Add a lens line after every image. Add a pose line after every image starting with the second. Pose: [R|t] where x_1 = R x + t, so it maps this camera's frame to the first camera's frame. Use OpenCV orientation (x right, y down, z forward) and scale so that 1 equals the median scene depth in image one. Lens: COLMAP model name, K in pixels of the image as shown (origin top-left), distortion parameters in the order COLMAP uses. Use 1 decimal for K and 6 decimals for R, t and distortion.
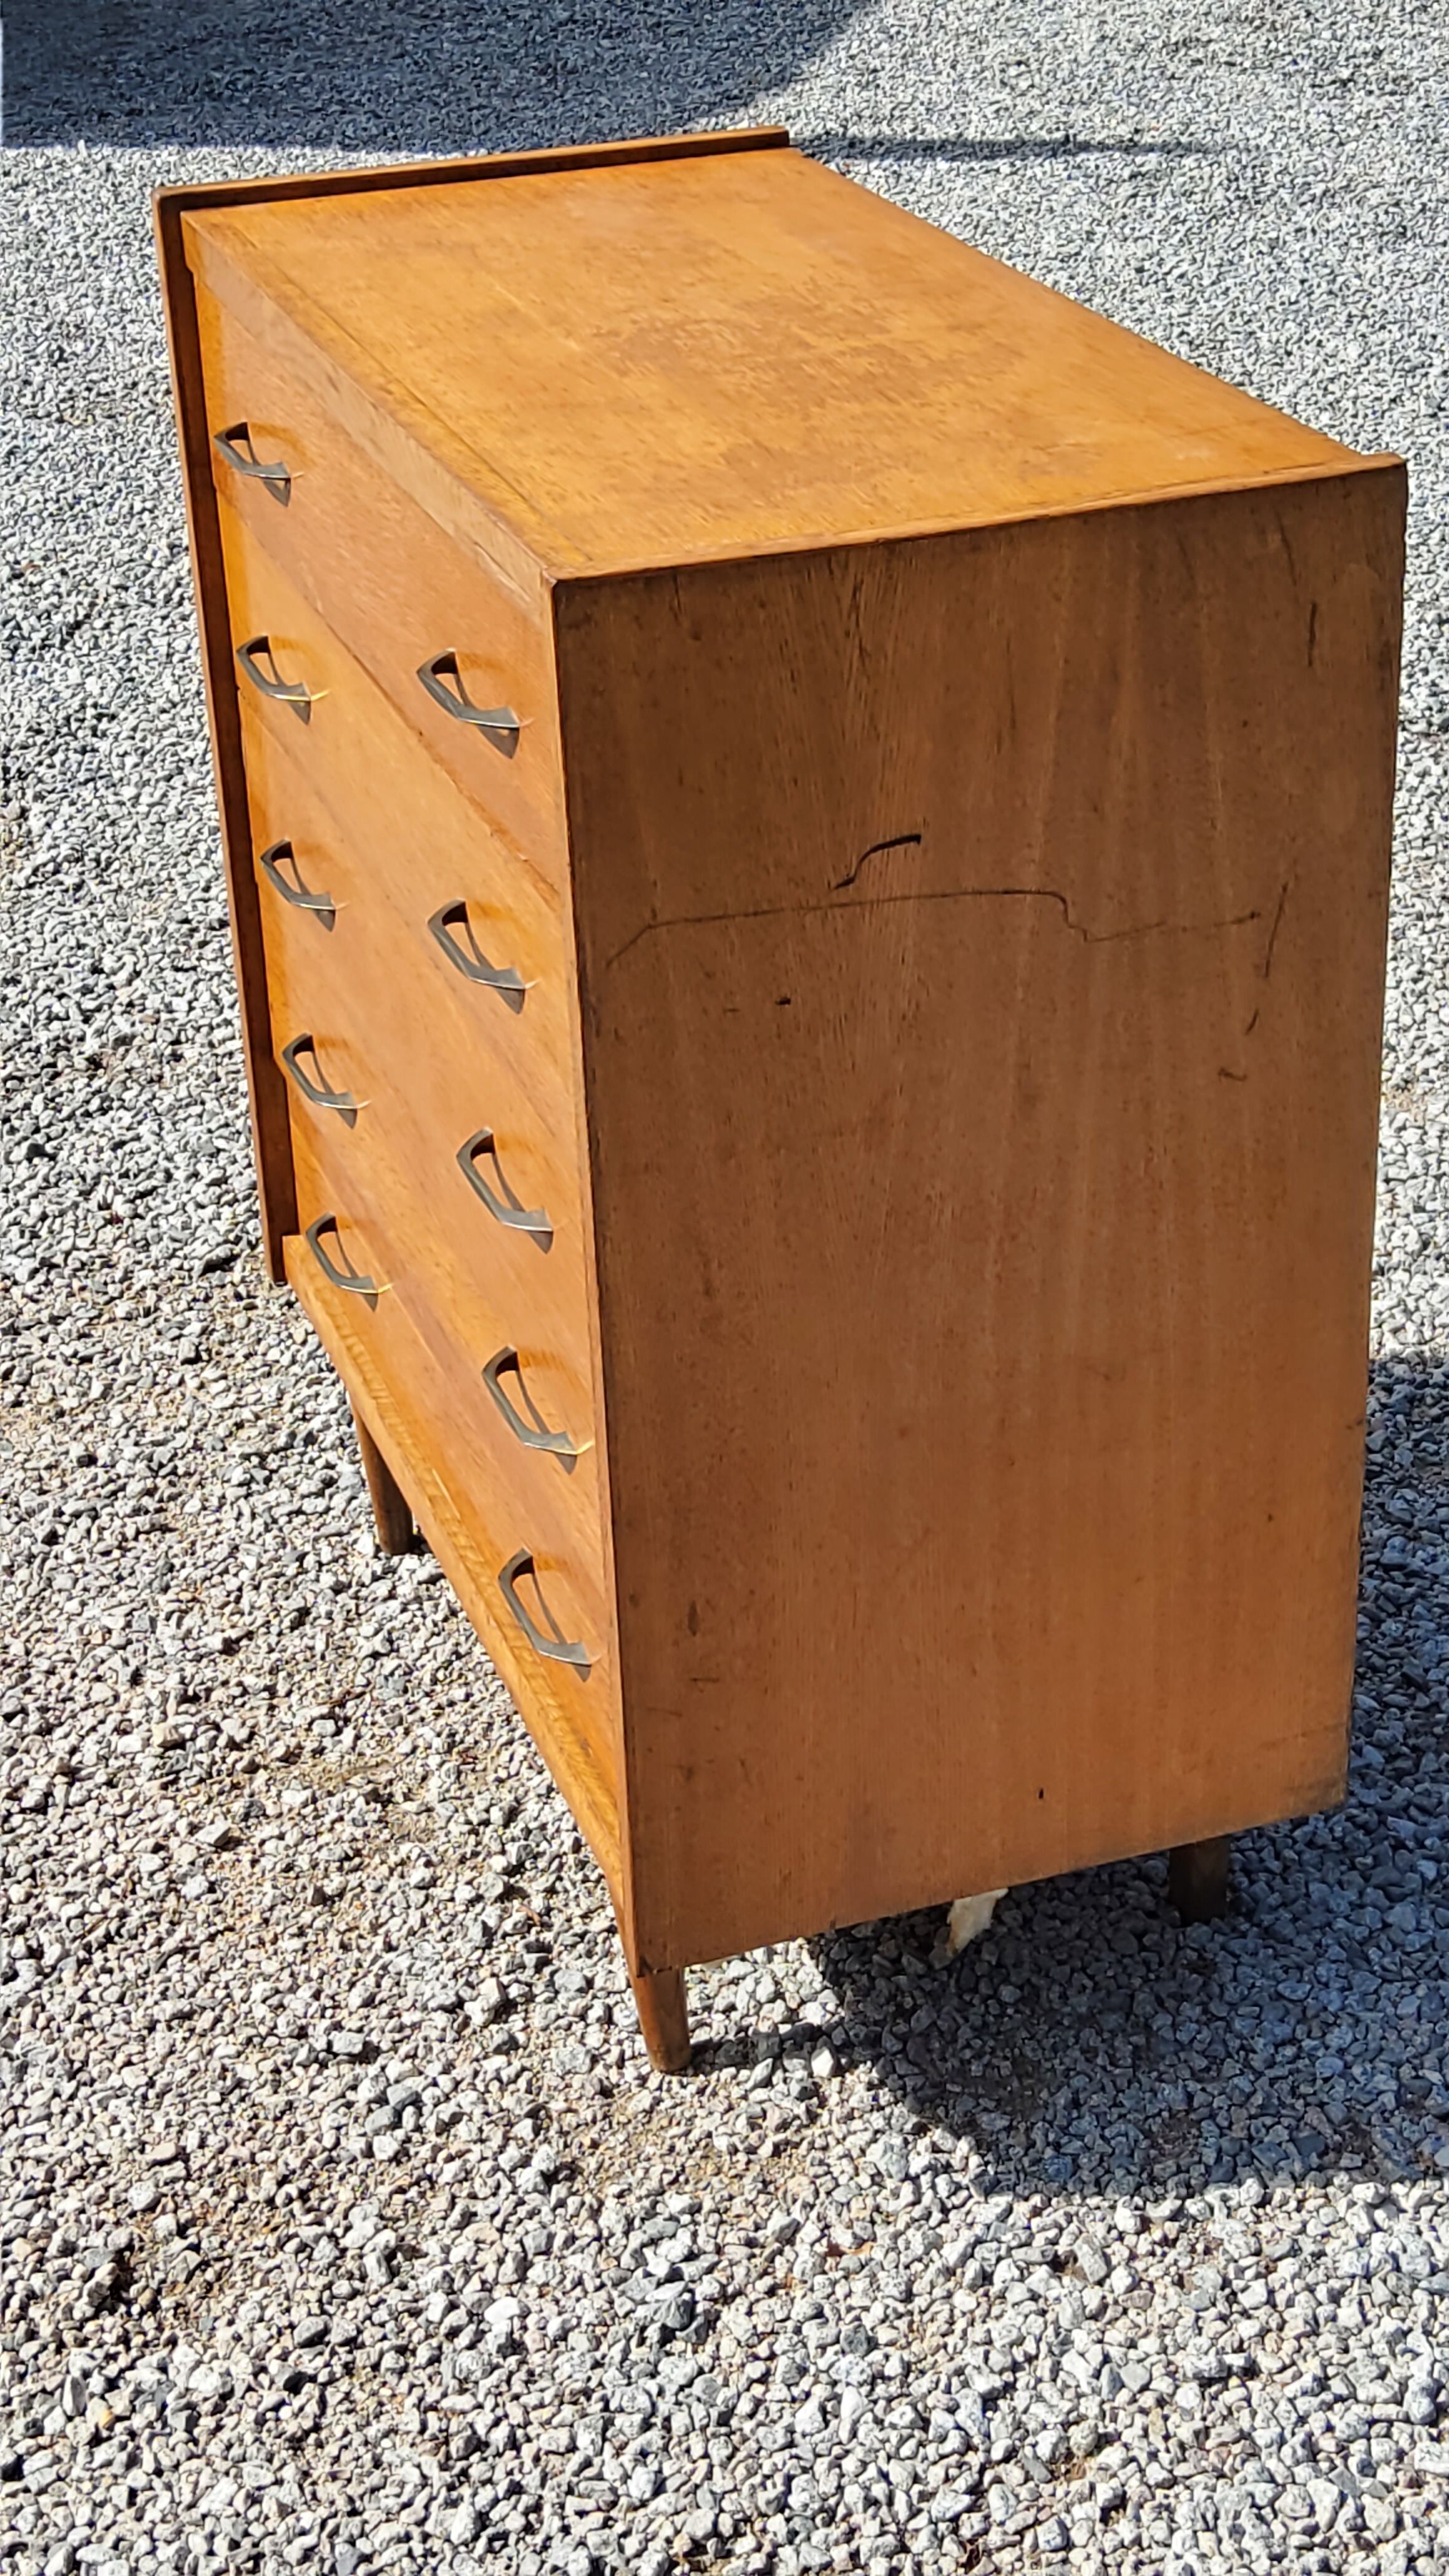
lens RADIAL K [[3866.4, 0, 706.8], [0, 3866.4, 1285.0], [0, 0, 1]] dist [0.134657, 0.000000]
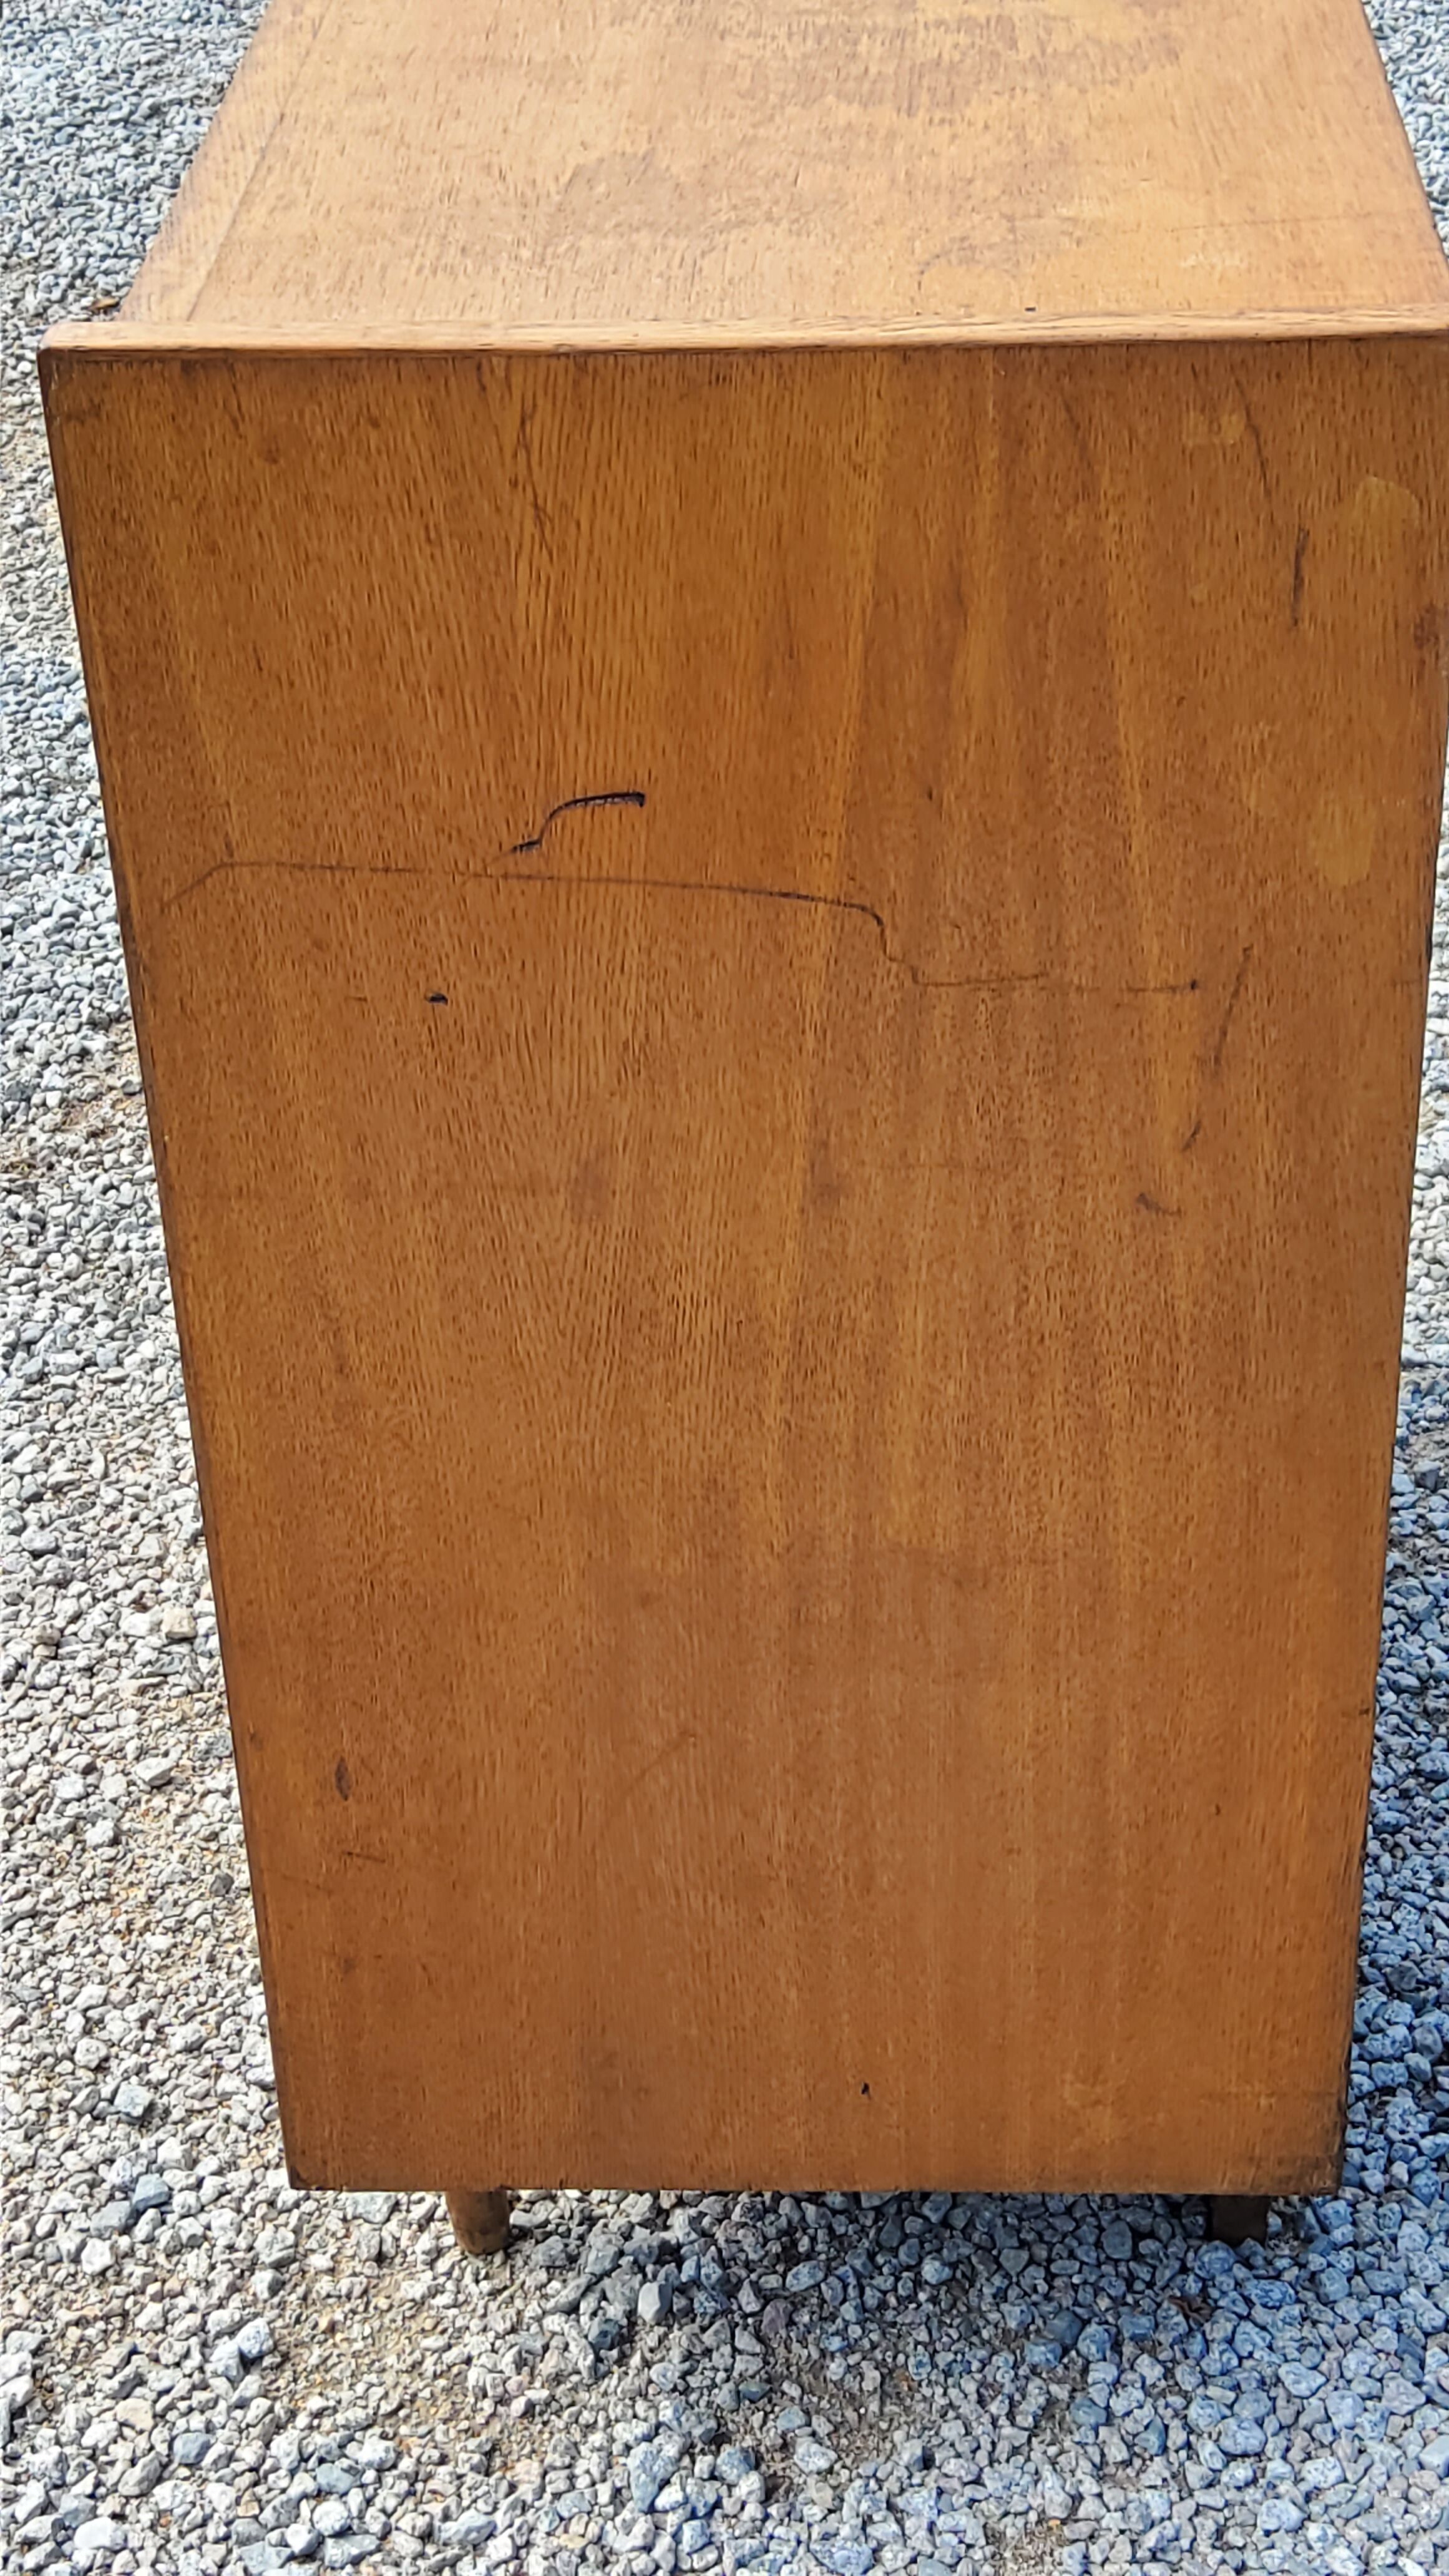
lens RADIAL K [[3866.4, 0, 741.8], [0, 3866.4, 1295.2], [0, 0, 1]] dist [0.134657, 0.000000]
pose [[0.931379, 0.206830, -0.299592, 0.270187], [-0.168479, 0.974391, 0.148919, -0.125837], [0.322721, -0.088224, 0.942374, 0.346347]]
